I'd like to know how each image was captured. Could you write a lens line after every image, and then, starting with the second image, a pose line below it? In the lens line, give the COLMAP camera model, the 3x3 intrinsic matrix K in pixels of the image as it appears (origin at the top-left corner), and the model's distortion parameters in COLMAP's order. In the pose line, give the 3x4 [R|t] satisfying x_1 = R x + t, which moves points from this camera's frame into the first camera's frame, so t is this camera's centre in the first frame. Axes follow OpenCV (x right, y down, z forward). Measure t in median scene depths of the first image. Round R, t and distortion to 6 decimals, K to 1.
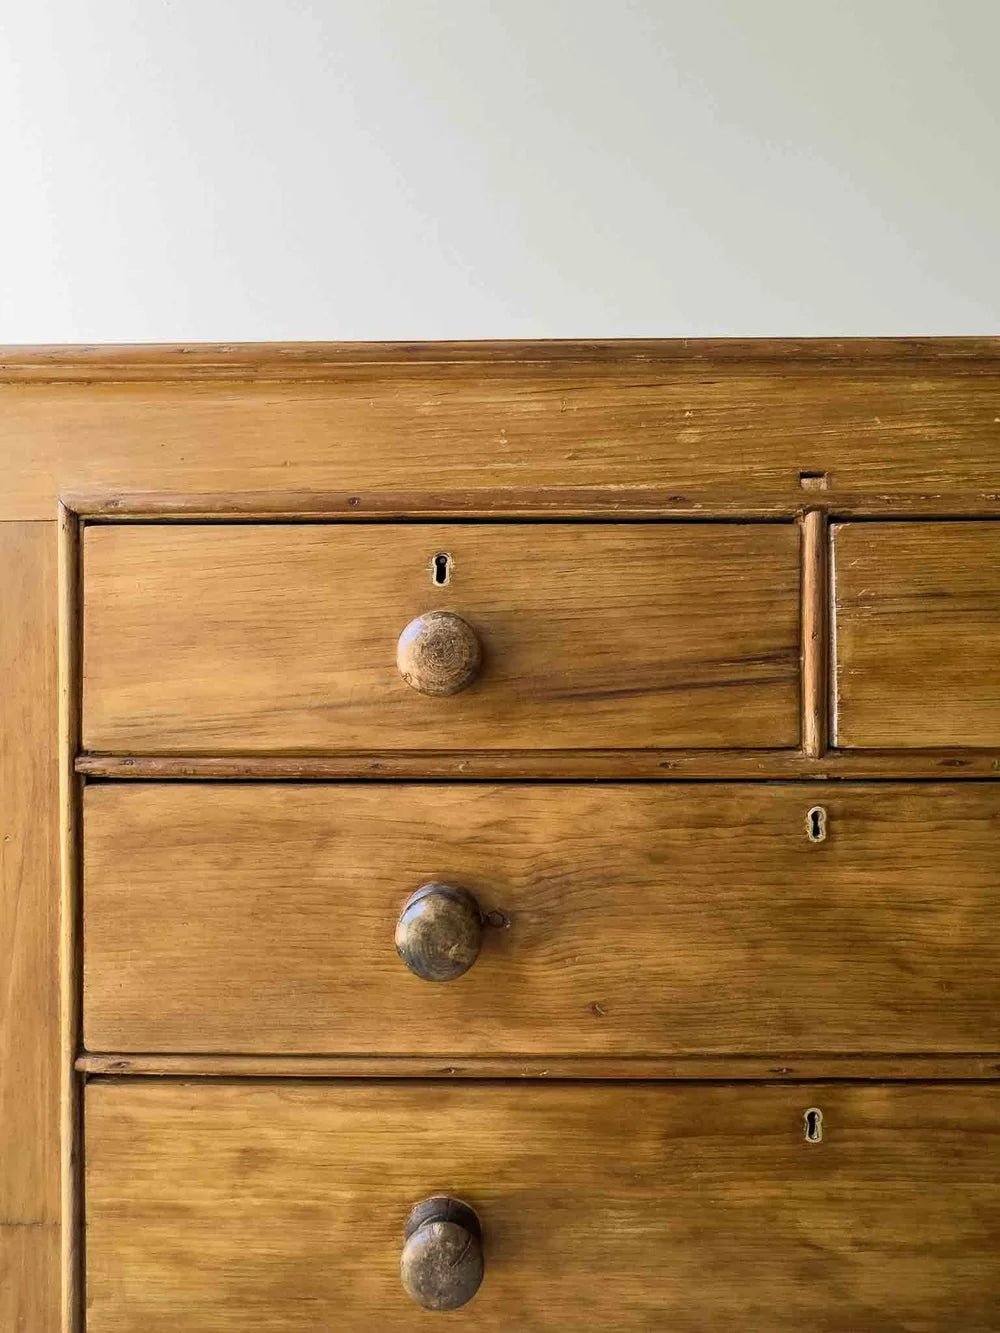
lens RADIAL K [[949.1, 0, 469.9], [0, 949.1, 655.0], [0, 0, 1]] dist [-0.007648, -0.001990]
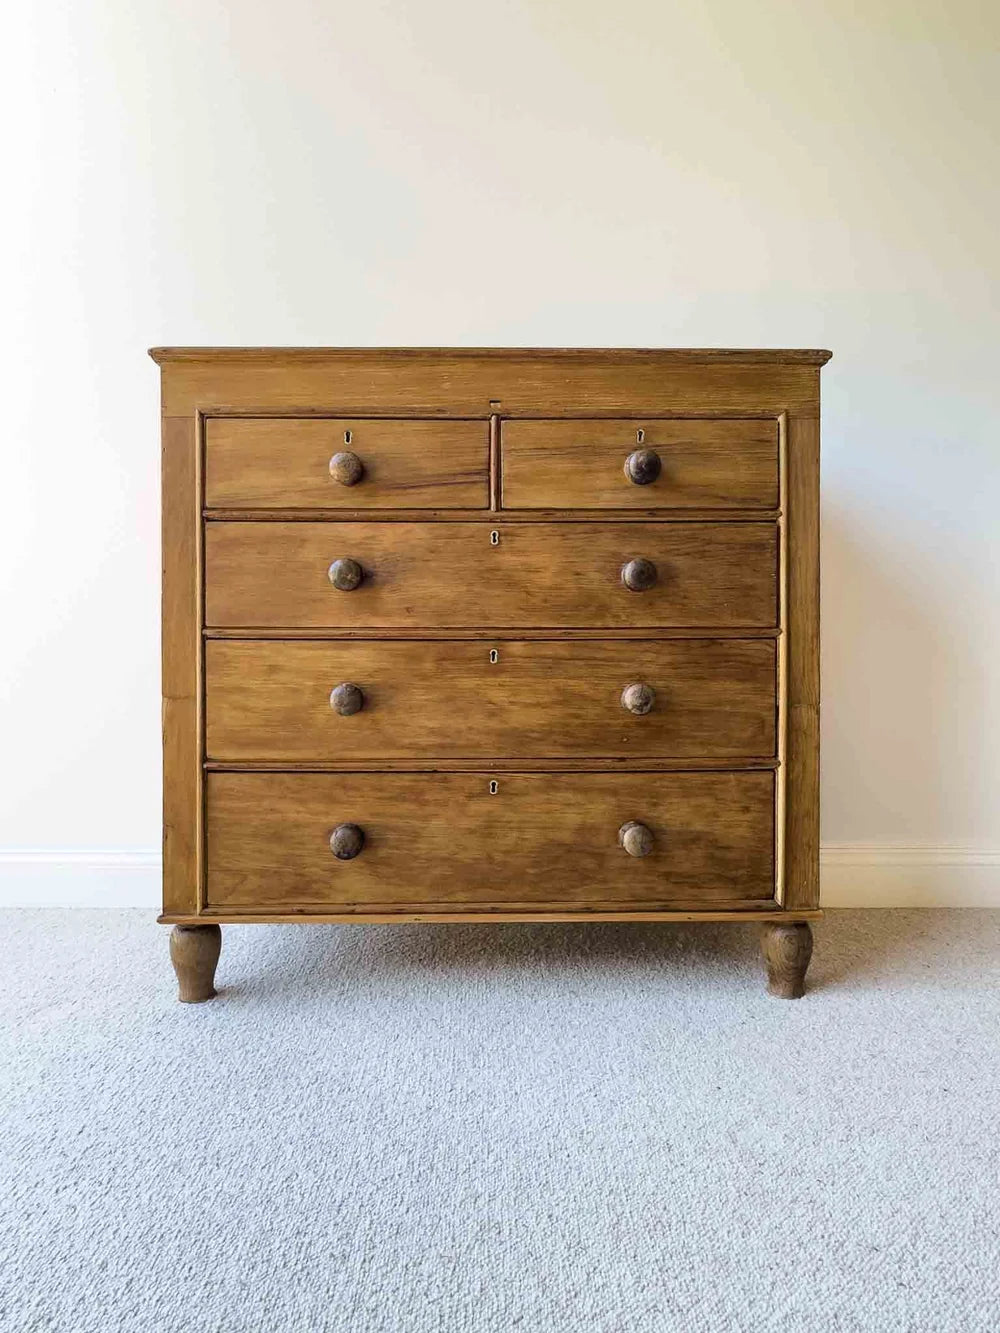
lens RADIAL K [[829.2, 0, 493.6], [0, 829.2, 612.1], [0, 0, 1]] dist [-0.004754, -0.000304]
pose [[0.999482, 0.002159, 0.032111, 0.290481], [-0.002397, 0.999970, 0.007375, 0.361870], [-0.032094, -0.007448, 0.999457, -1.240160]]
